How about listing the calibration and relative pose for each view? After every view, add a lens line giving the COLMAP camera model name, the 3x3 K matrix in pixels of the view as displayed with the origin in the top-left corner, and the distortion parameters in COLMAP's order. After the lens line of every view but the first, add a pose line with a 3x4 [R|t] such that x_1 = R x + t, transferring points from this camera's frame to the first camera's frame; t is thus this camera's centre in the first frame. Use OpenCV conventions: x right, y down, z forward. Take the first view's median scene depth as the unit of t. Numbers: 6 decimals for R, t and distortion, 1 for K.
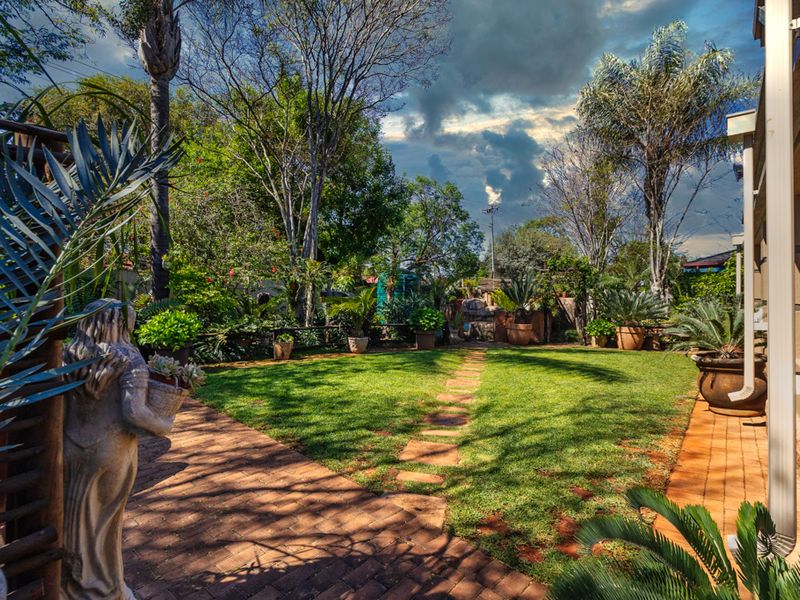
lens RADIAL K [[411.2, 0, 397.9], [0, 411.2, 295.9], [0, 0, 1]] dist [0.001346, 0.000170]
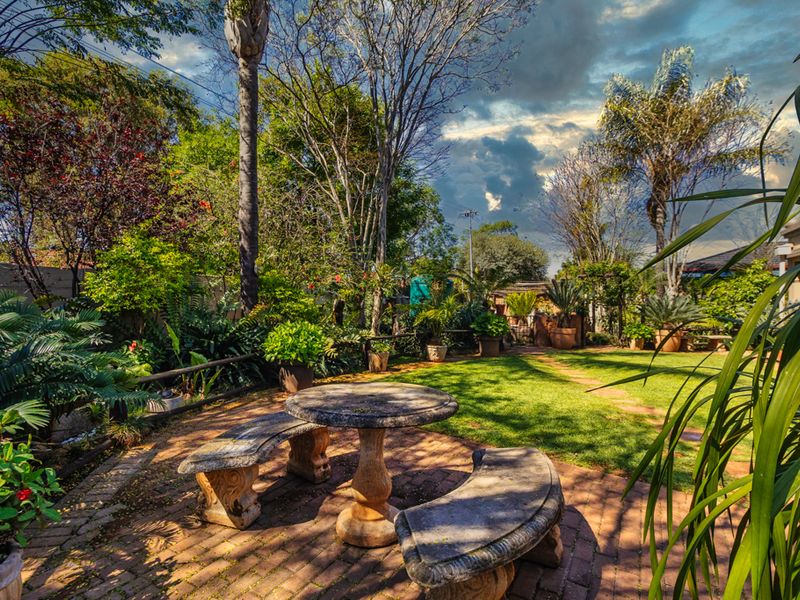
lens RADIAL K [[411.2, 0, 397.9], [0, 411.2, 295.9], [0, 0, 1]] dist [0.001346, 0.000170]
pose [[0.990513, -0.000445, 0.137419, -0.196877], [0.000749, 0.999997, -0.002156, -0.007799], [-0.137418, 0.002239, 0.990511, 0.035181]]
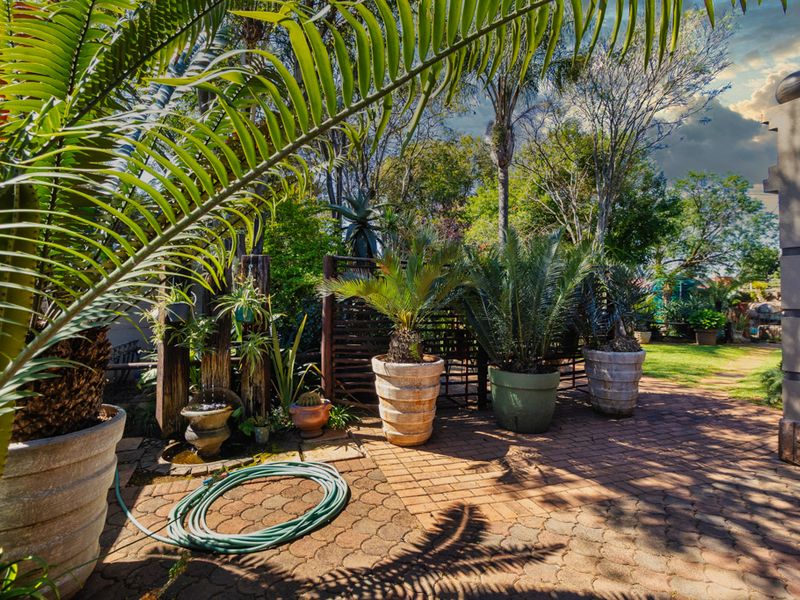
lens RADIAL K [[411.2, 0, 397.9], [0, 411.2, 295.9], [0, 0, 1]] dist [0.001346, 0.000170]
pose [[0.846936, -0.006682, -0.531653, -0.035667], [0.001616, 0.999949, -0.009993, -0.000269], [0.531693, 0.007604, 0.846903, -0.311065]]
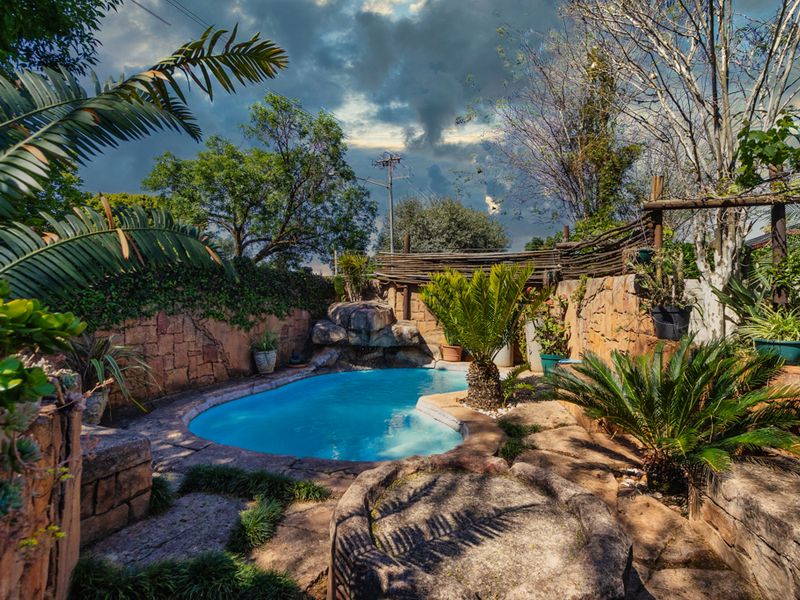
lens RADIAL K [[411.2, 0, 397.9], [0, 411.2, 295.9], [0, 0, 1]] dist [0.001346, 0.000170]
pose [[0.963711, 0.004484, 0.266911, 0.155979], [-0.004200, 0.999990, -0.001636, 0.001690], [-0.266916, 0.000455, 0.963720, 0.844891]]
